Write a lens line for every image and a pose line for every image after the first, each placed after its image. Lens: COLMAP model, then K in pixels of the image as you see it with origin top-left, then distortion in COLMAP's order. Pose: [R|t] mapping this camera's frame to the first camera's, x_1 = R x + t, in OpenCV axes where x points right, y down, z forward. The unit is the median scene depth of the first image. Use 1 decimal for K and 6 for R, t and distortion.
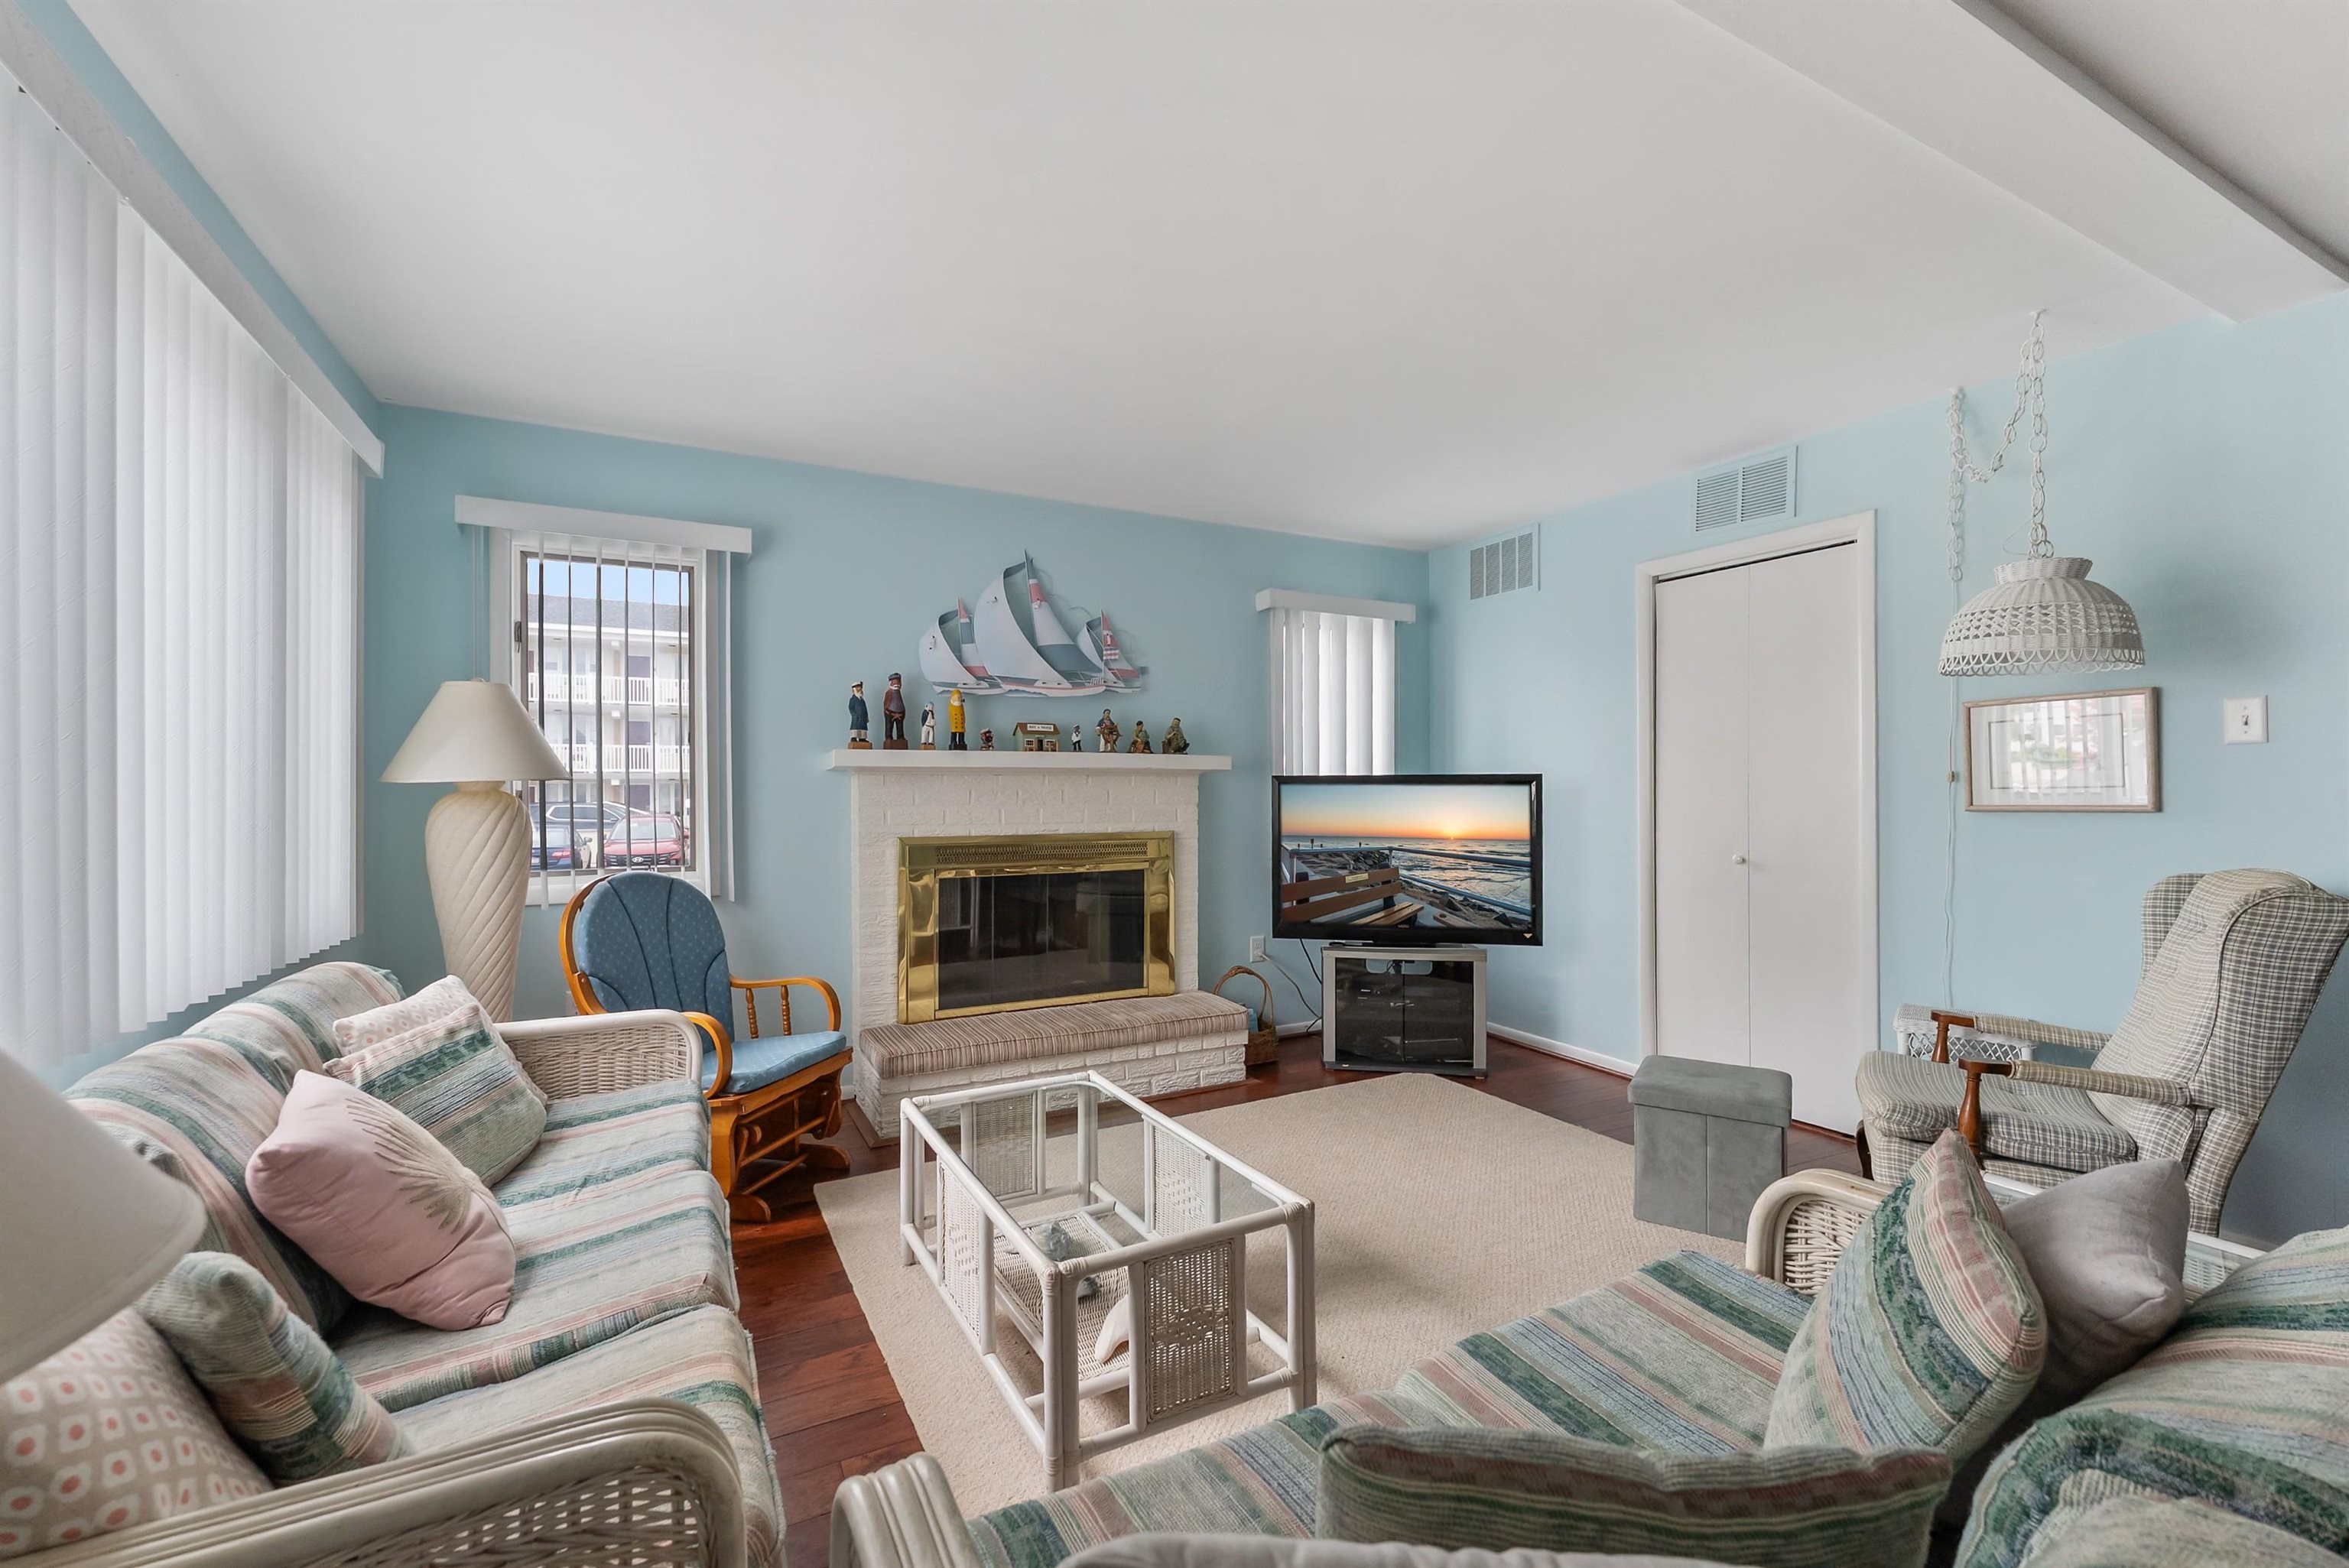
lens RADIAL K [[974.8, 0, 1177.8], [0, 974.8, 793.7], [0, 0, 1]] dist [-0.000395, -0.000170]
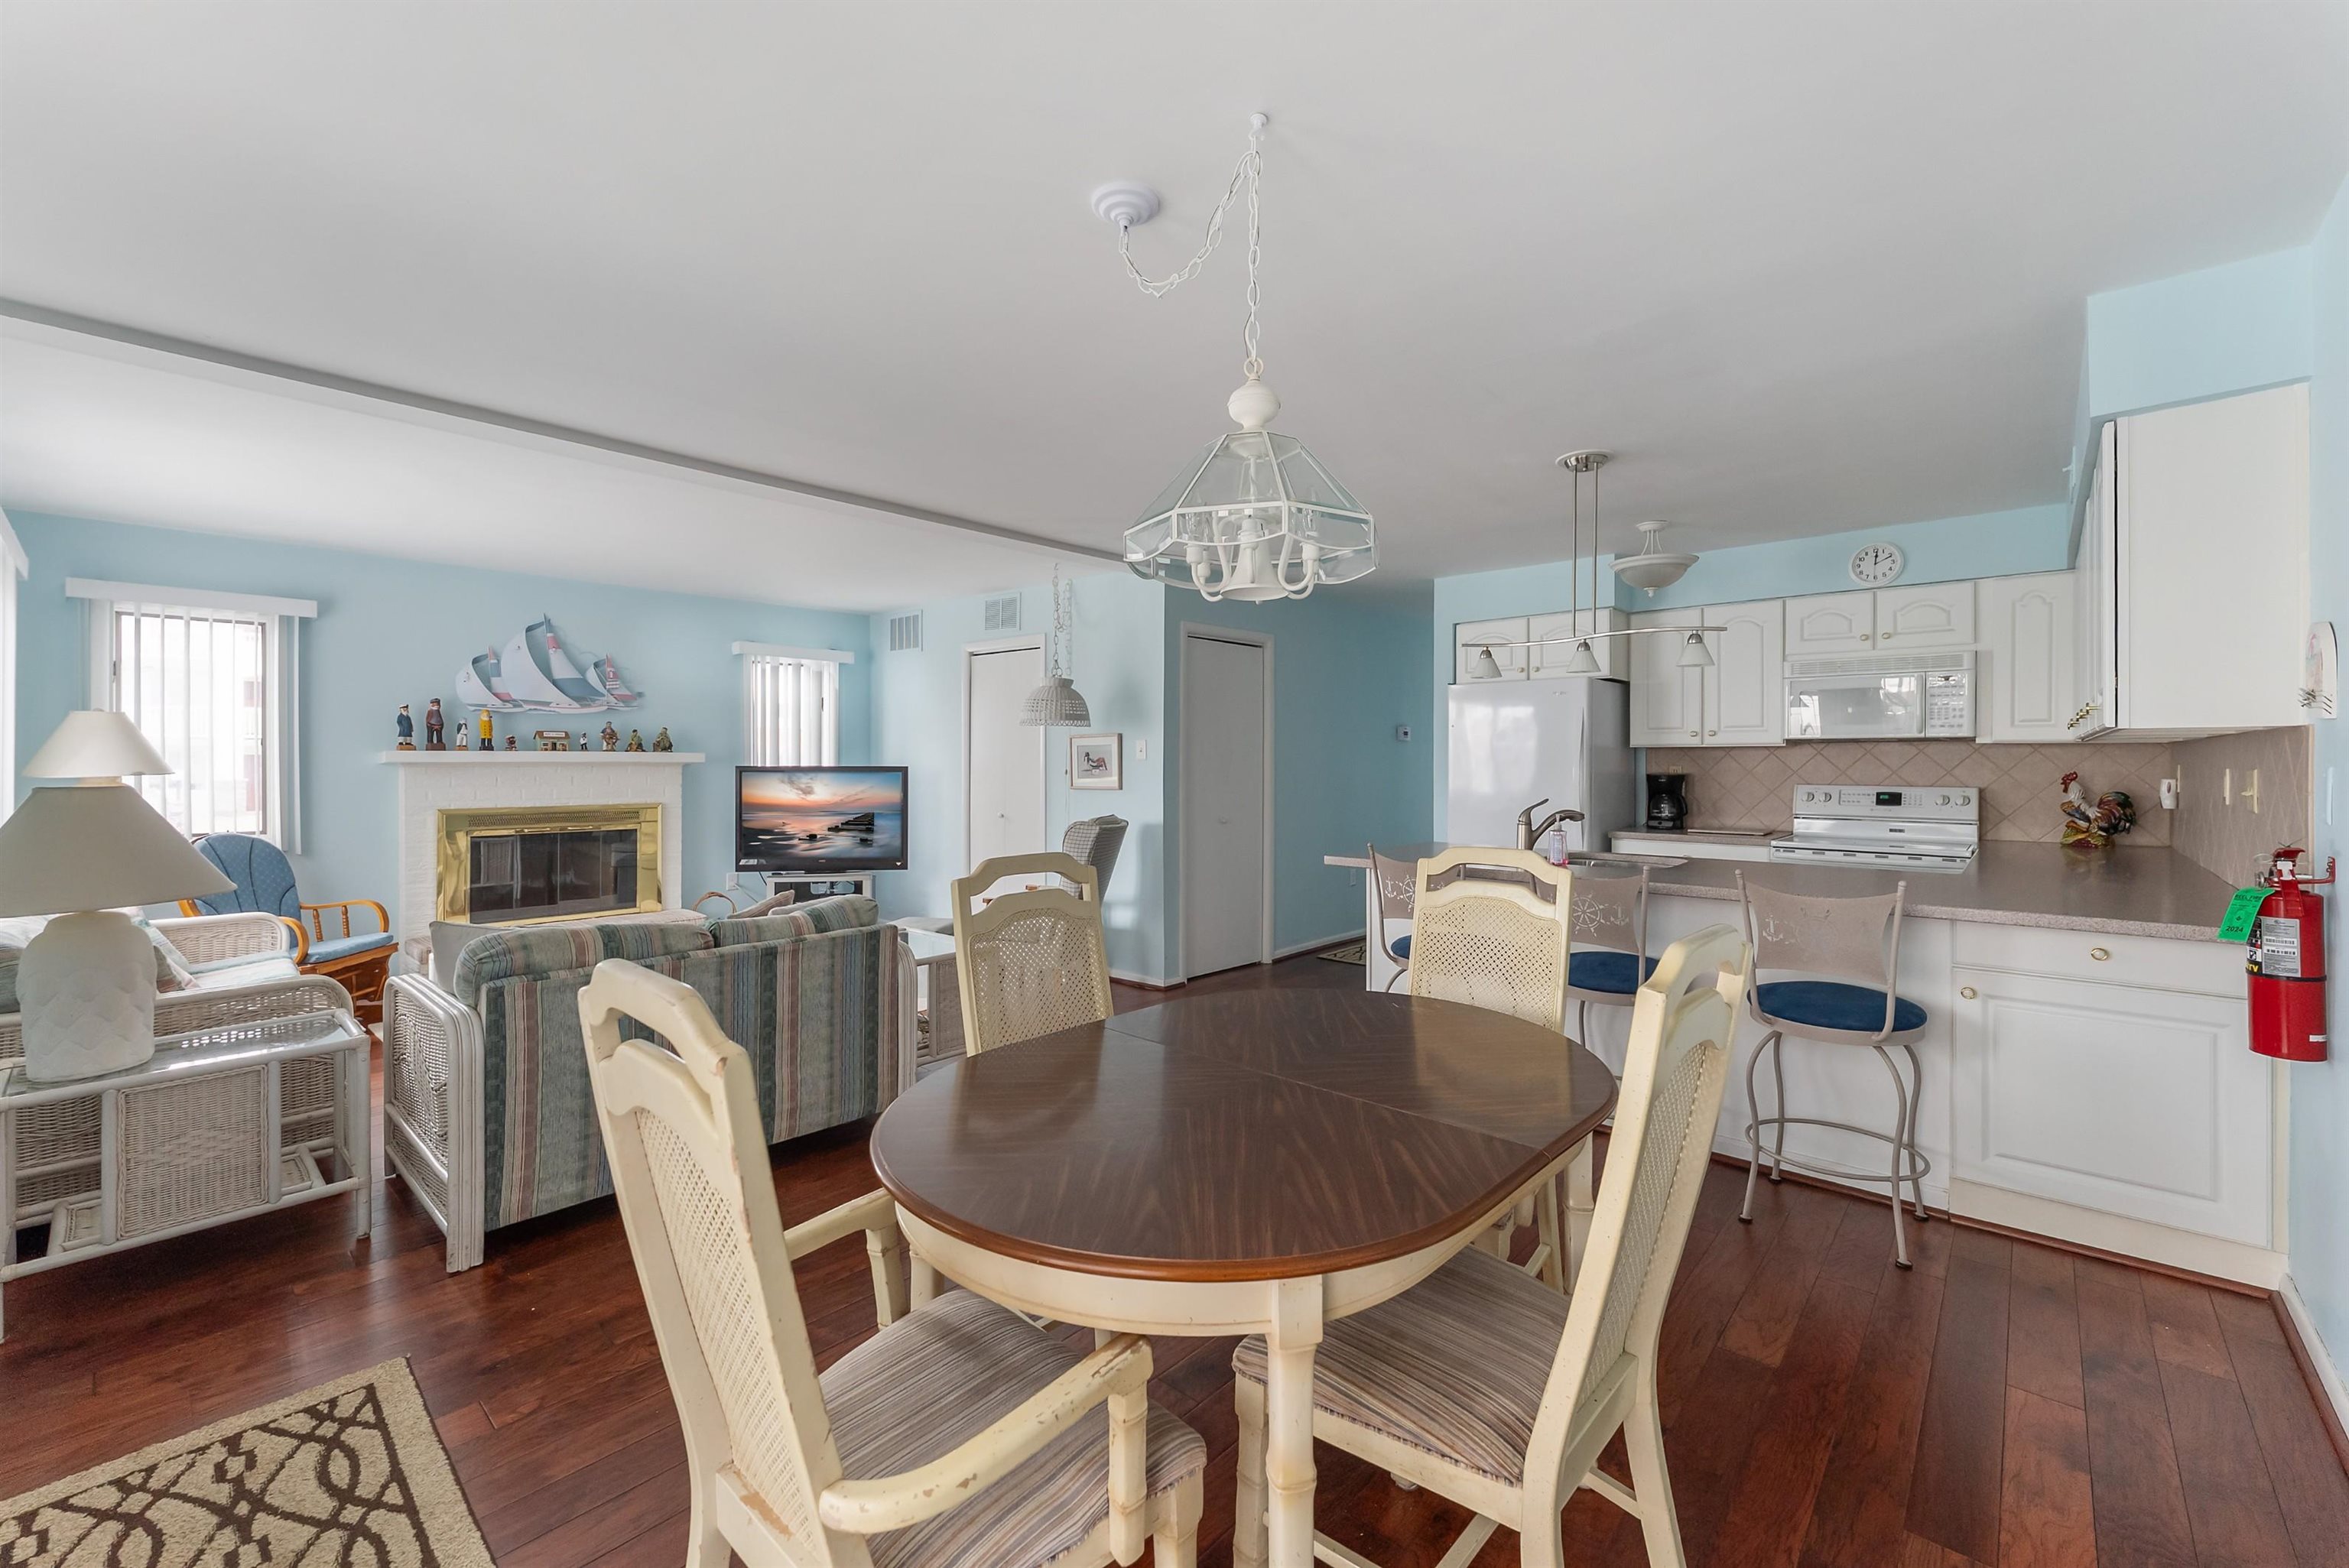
lens RADIAL K [[974.8, 0, 1192.5], [0, 974.8, 763.0], [0, 0, 1]] dist [-0.000395, -0.000170]
pose [[0.937524, 0.004134, 0.347896, 0.280146], [-0.003812, 0.999991, -0.001612, -0.028183], [-0.347900, 0.000186, 0.937532, -0.806258]]
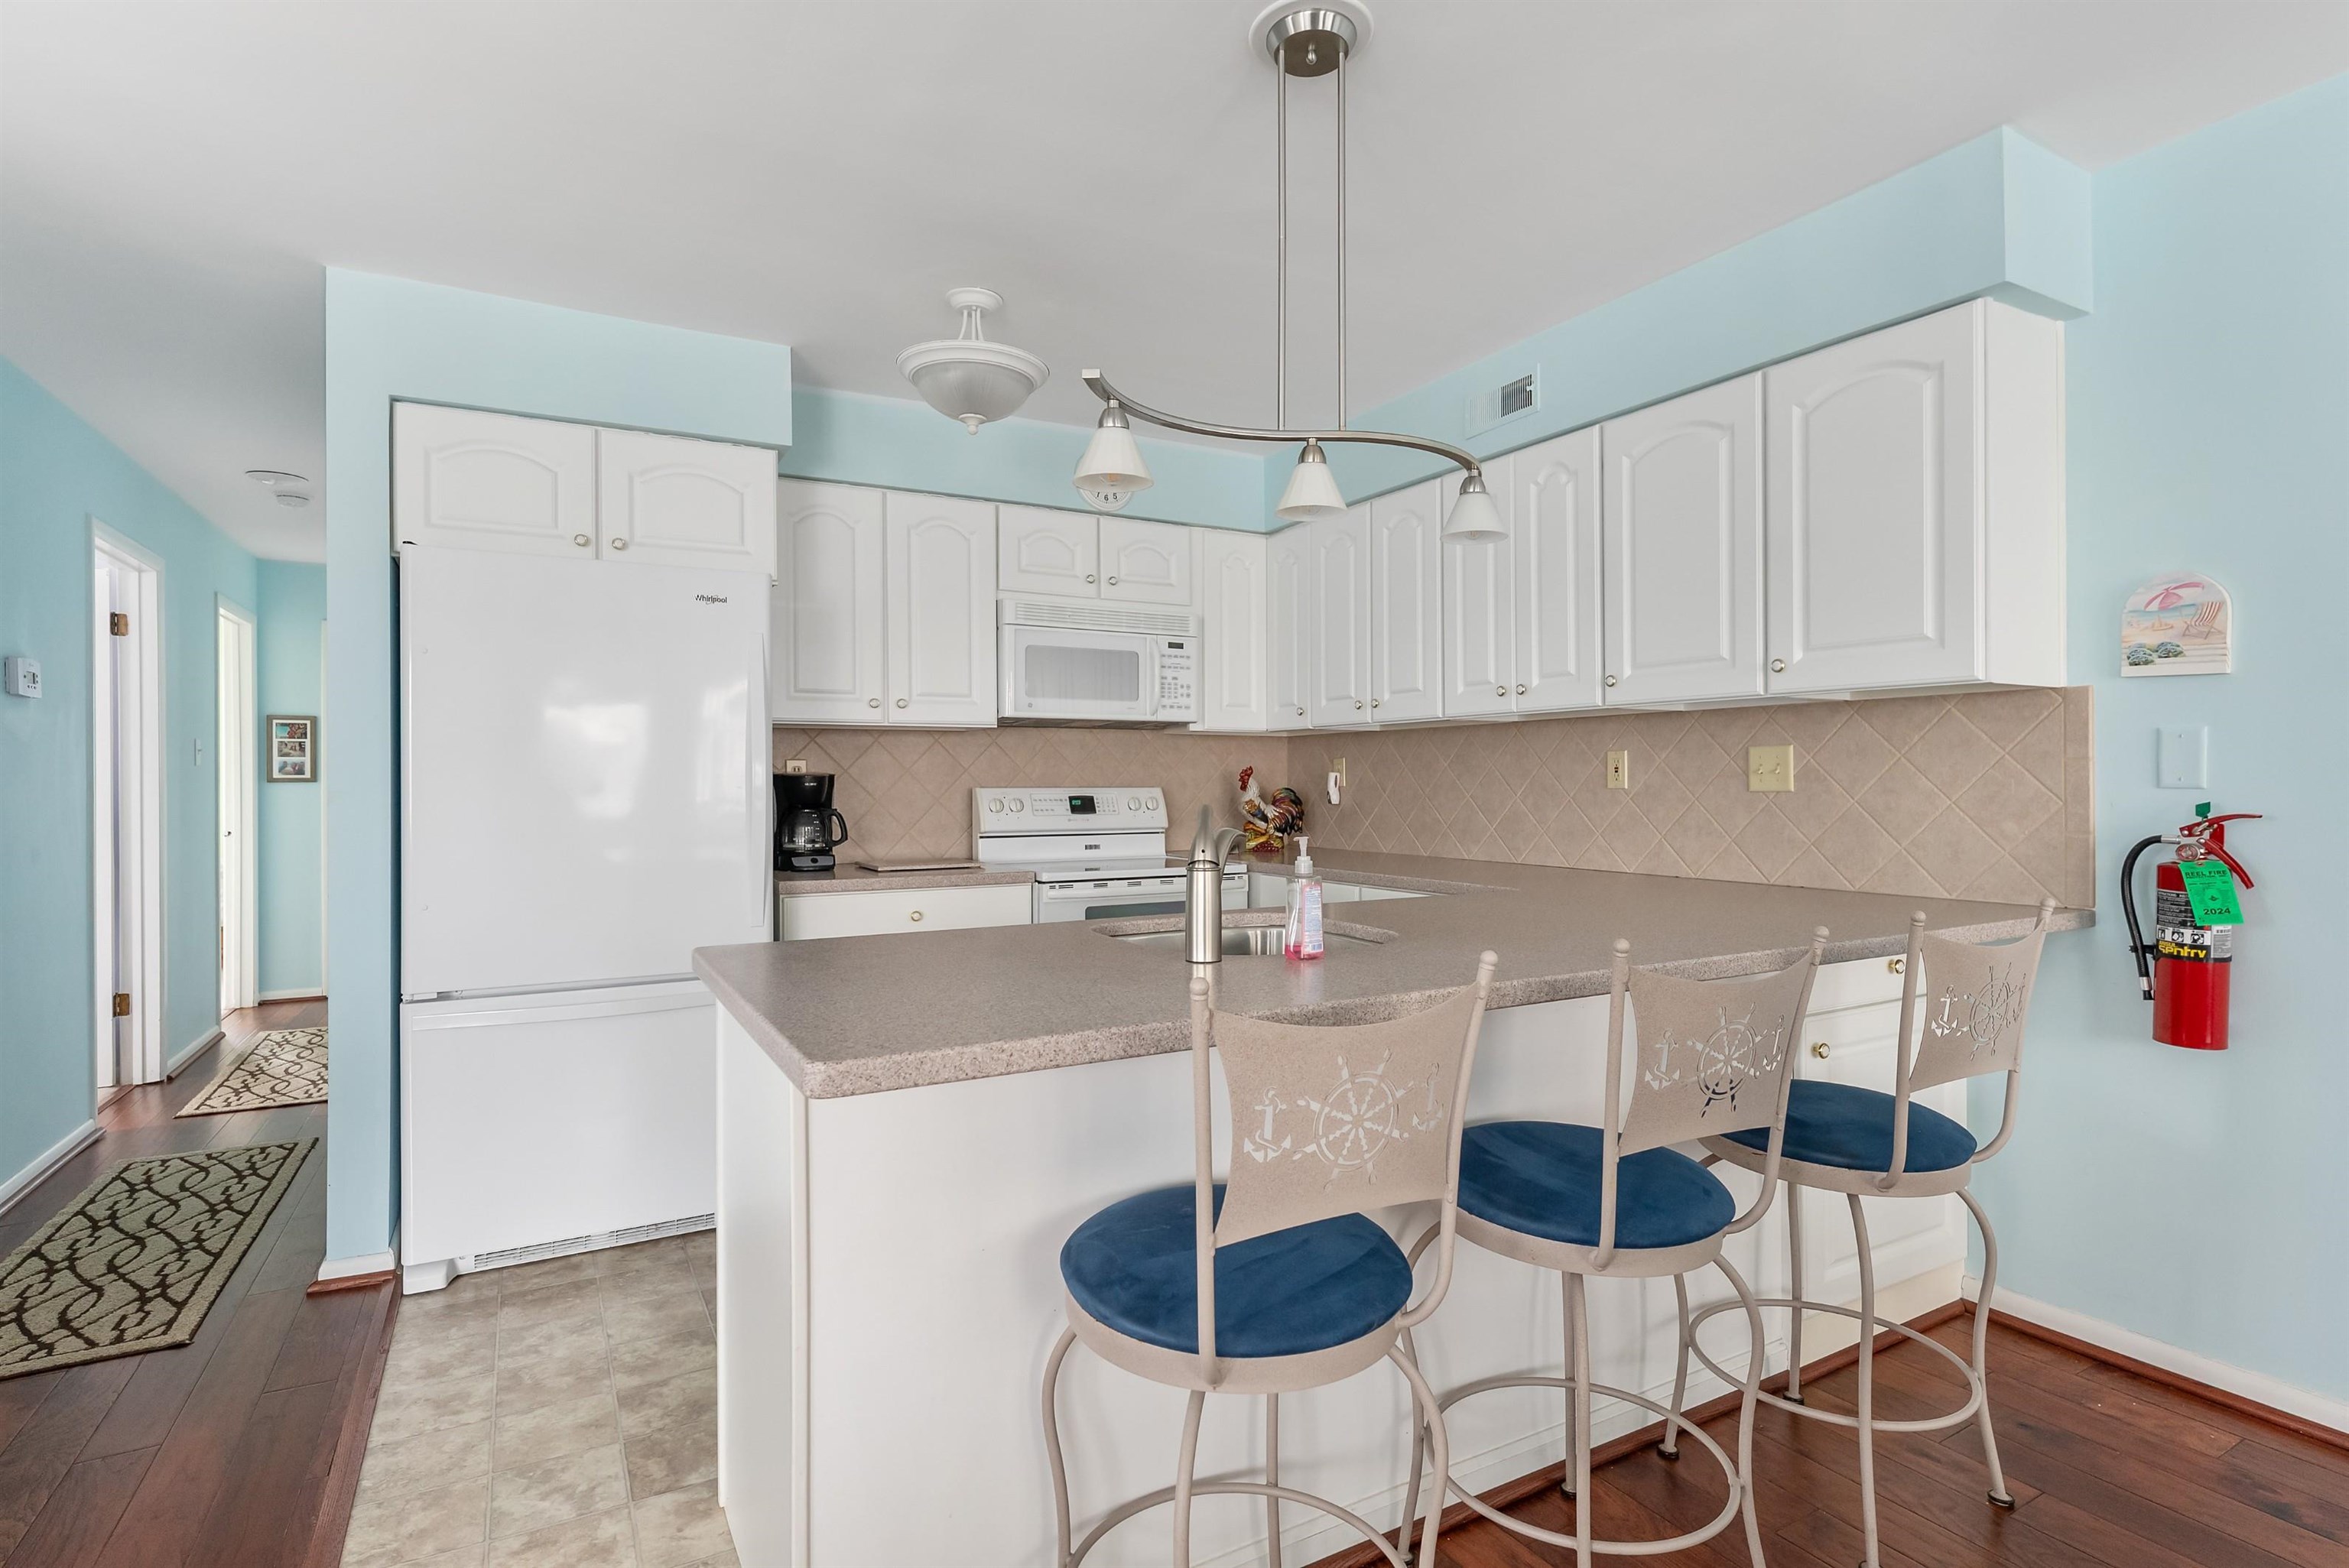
lens RADIAL K [[1132.5, 0, 1164.7], [0, 1132.5, 777.2], [0, 0, 1]] dist [0.000190, -0.002257]
pose [[-0.025998, 0.009507, 0.999617, 0.494801], [0.007819, 0.999926, -0.009307, -0.000459], [-0.999631, 0.007574, -0.026071, 0.079431]]
